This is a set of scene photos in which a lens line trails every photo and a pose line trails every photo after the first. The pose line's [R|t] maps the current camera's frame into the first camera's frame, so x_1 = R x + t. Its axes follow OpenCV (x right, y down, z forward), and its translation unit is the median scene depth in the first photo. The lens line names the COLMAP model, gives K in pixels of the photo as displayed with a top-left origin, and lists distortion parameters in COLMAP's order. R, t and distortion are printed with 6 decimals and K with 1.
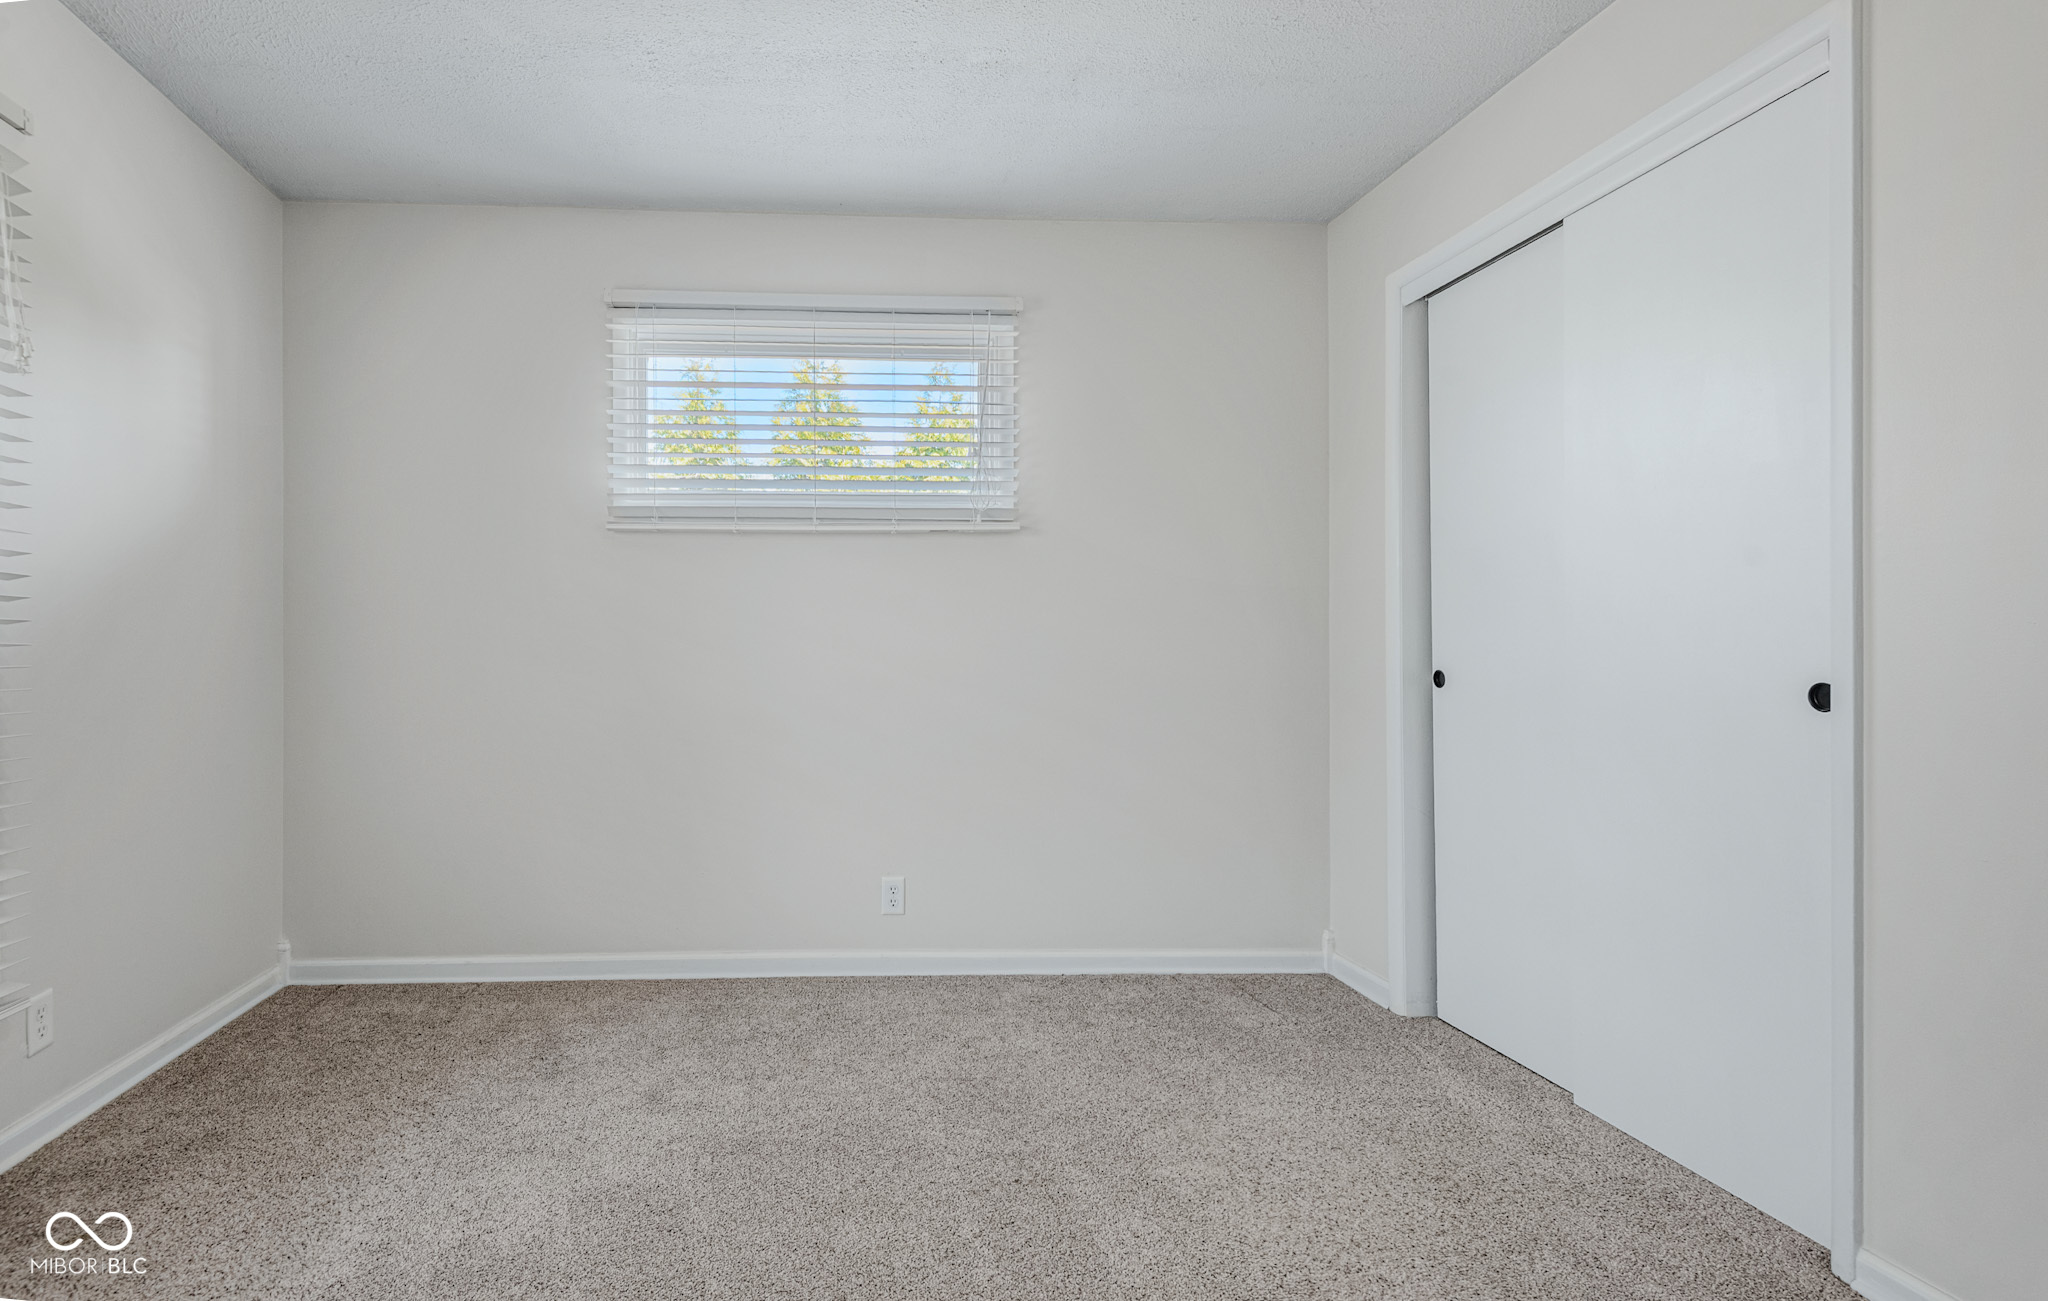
lens RADIAL K [[1031.6, 0, 1024.0], [0, 1031.6, 651.0], [0, 0, 1]] dist [-0.001345, -0.000626]
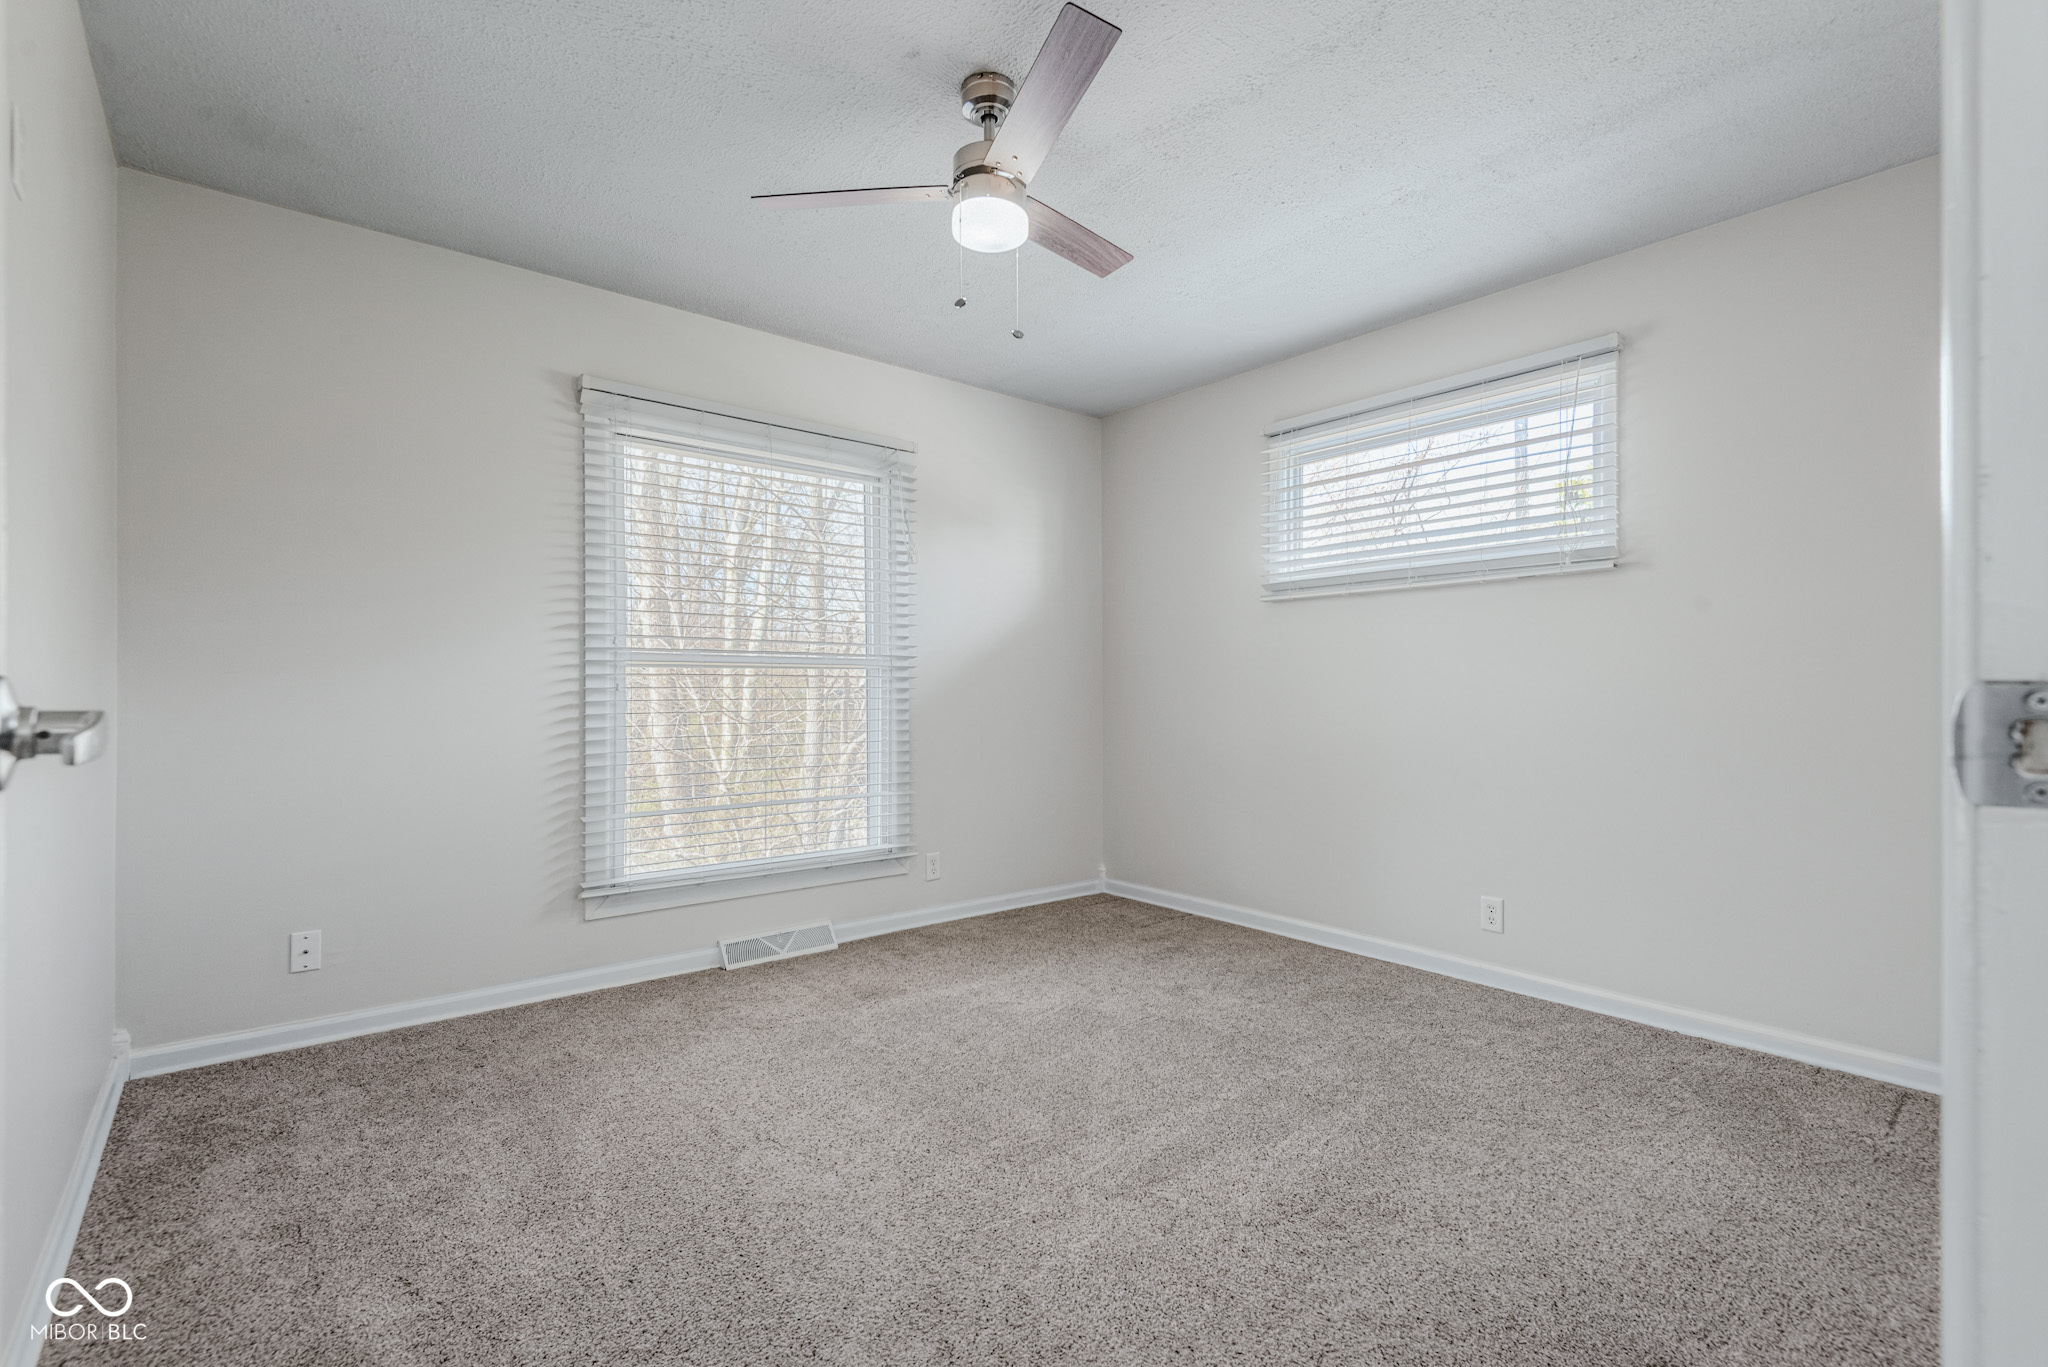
lens RADIAL K [[955.9, 0, 1024.2], [0, 955.9, 682.9], [0, 0, 1]] dist [0.026529, -0.011391]
pose [[0.582177, -0.006903, -0.813033, 0.427892], [-0.000558, 0.999960, -0.008890, 0.001895], [0.813062, 0.005629, 0.582150, 0.002770]]
